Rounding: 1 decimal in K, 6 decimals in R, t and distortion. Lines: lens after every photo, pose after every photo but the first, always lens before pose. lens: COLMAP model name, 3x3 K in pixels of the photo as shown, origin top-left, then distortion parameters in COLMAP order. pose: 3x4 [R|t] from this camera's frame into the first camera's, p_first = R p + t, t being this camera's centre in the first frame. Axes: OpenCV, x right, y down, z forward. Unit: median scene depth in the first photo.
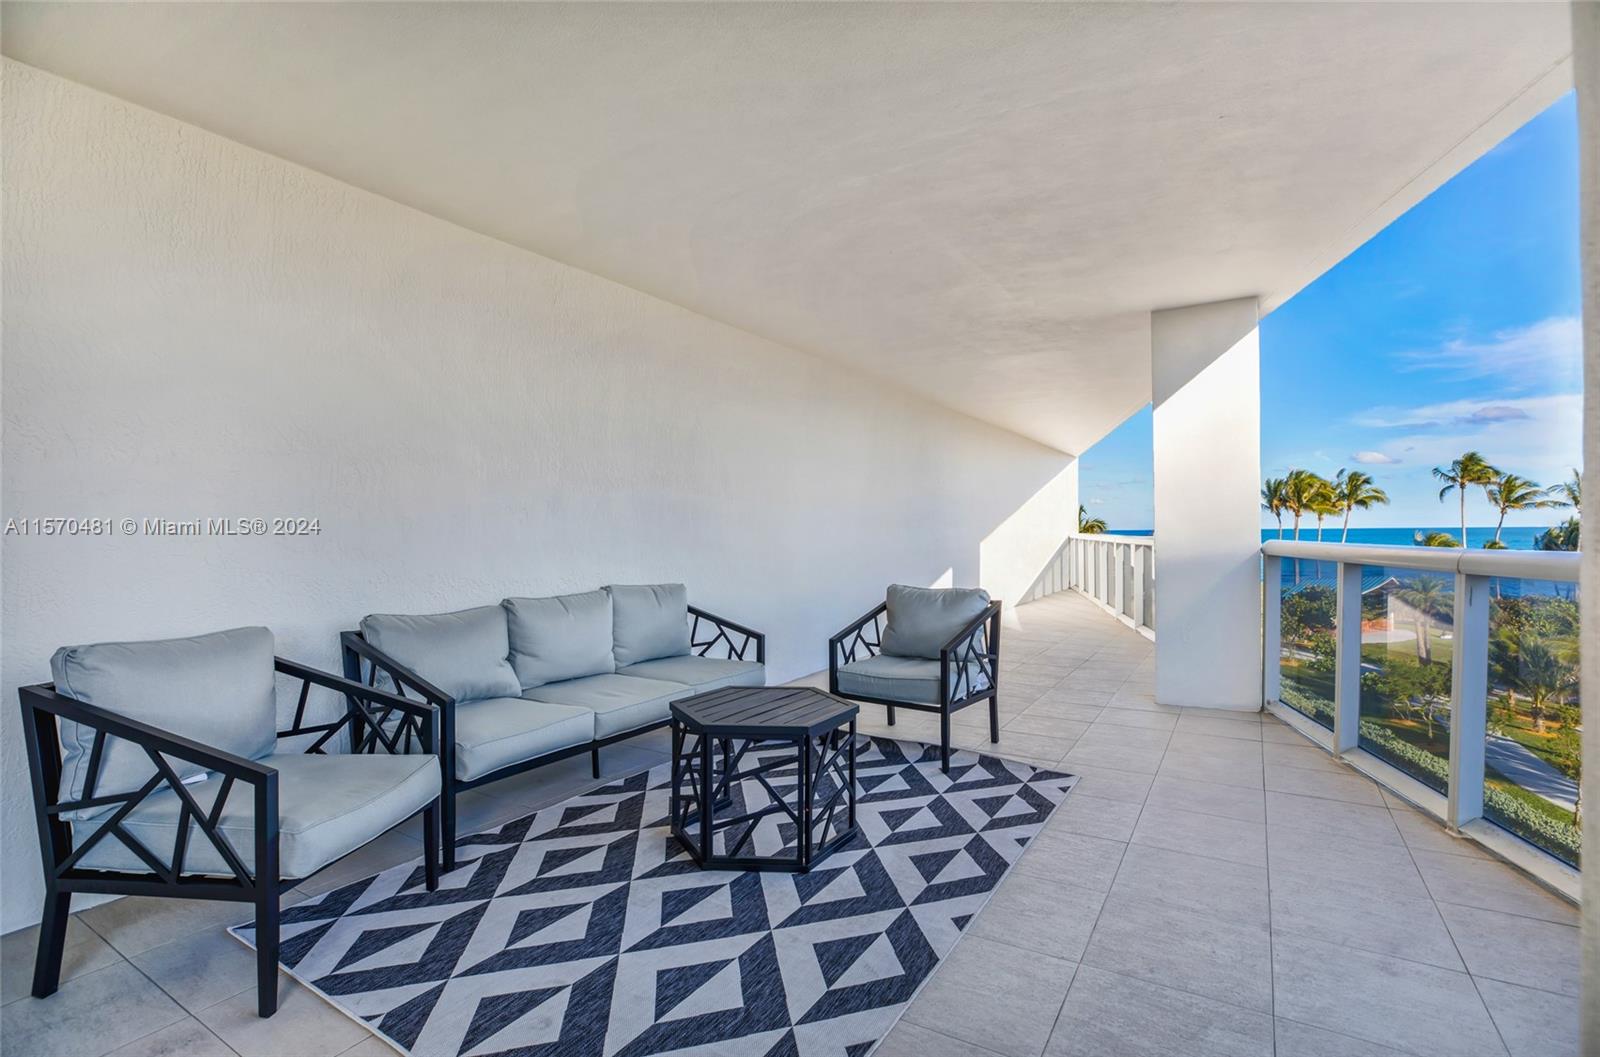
lens RADIAL K [[744.0, 0, 788.3], [0, 744.0, 532.8], [0, 0, 1]] dist [-0.032535, 0.002718]
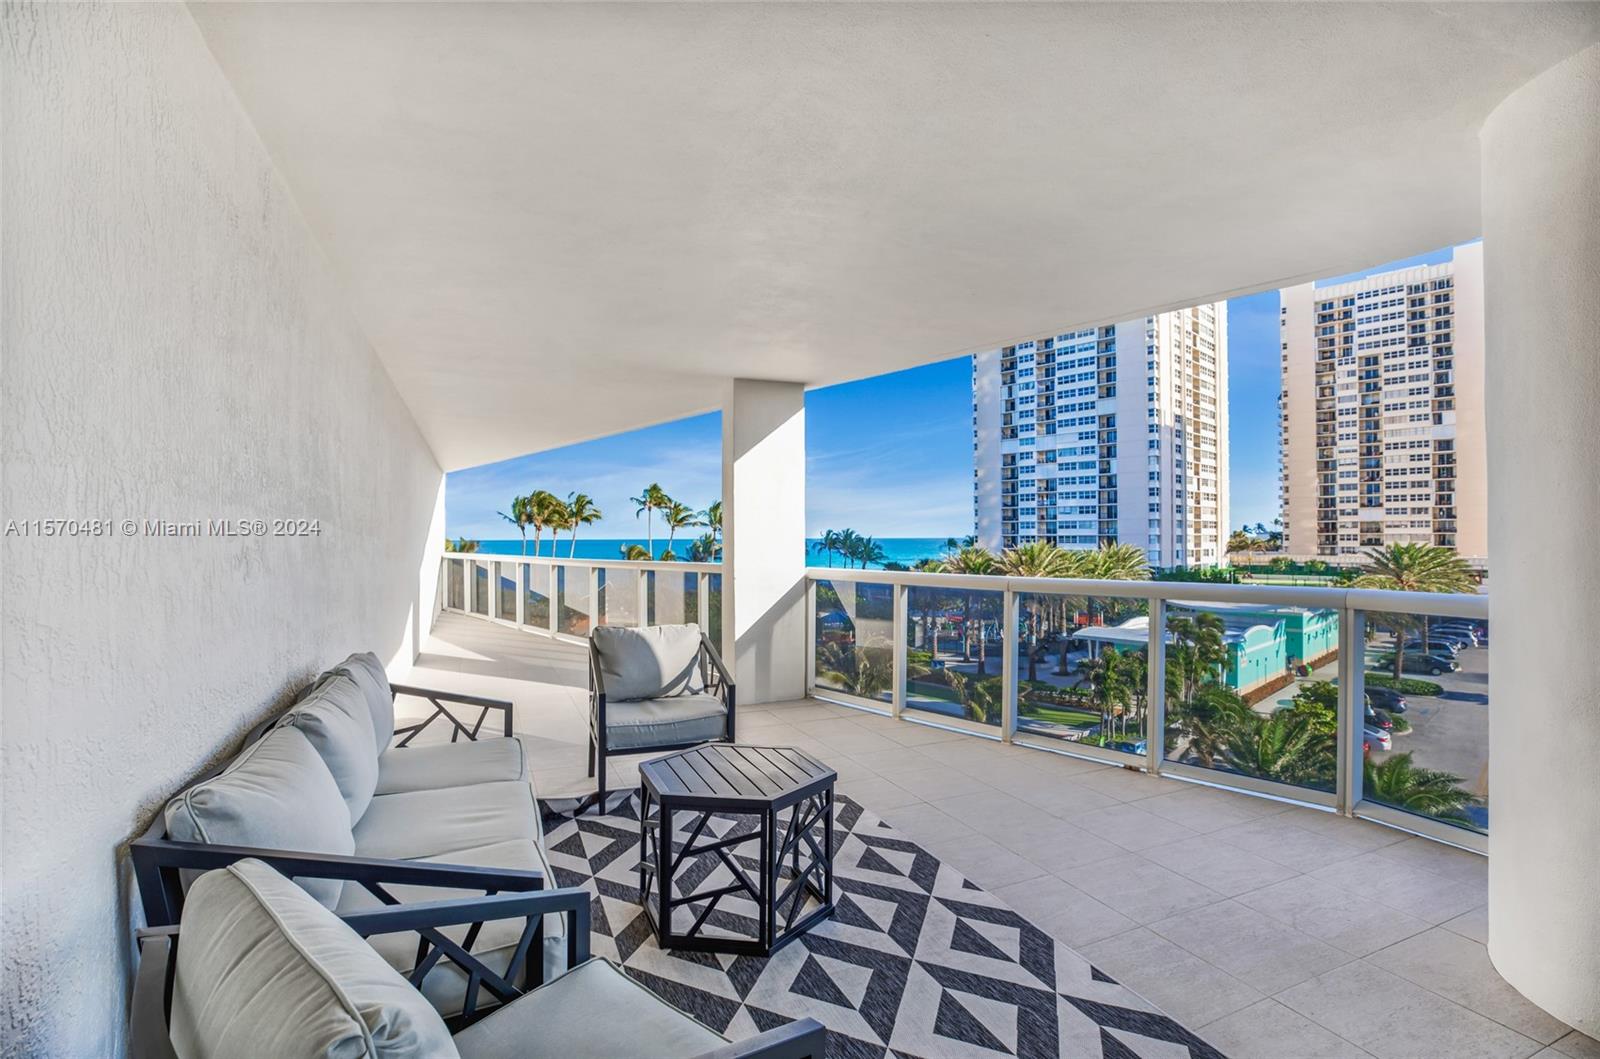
lens RADIAL K [[744.0, 0, 811.9], [0, 744.0, 528.2], [0, 0, 1]] dist [-0.032535, 0.002718]
pose [[0.552071, 0.017240, 0.833619, -0.473412], [0.000172, 0.999784, -0.020791, -0.033457], [-0.833797, 0.011622, 0.551949, 0.241319]]
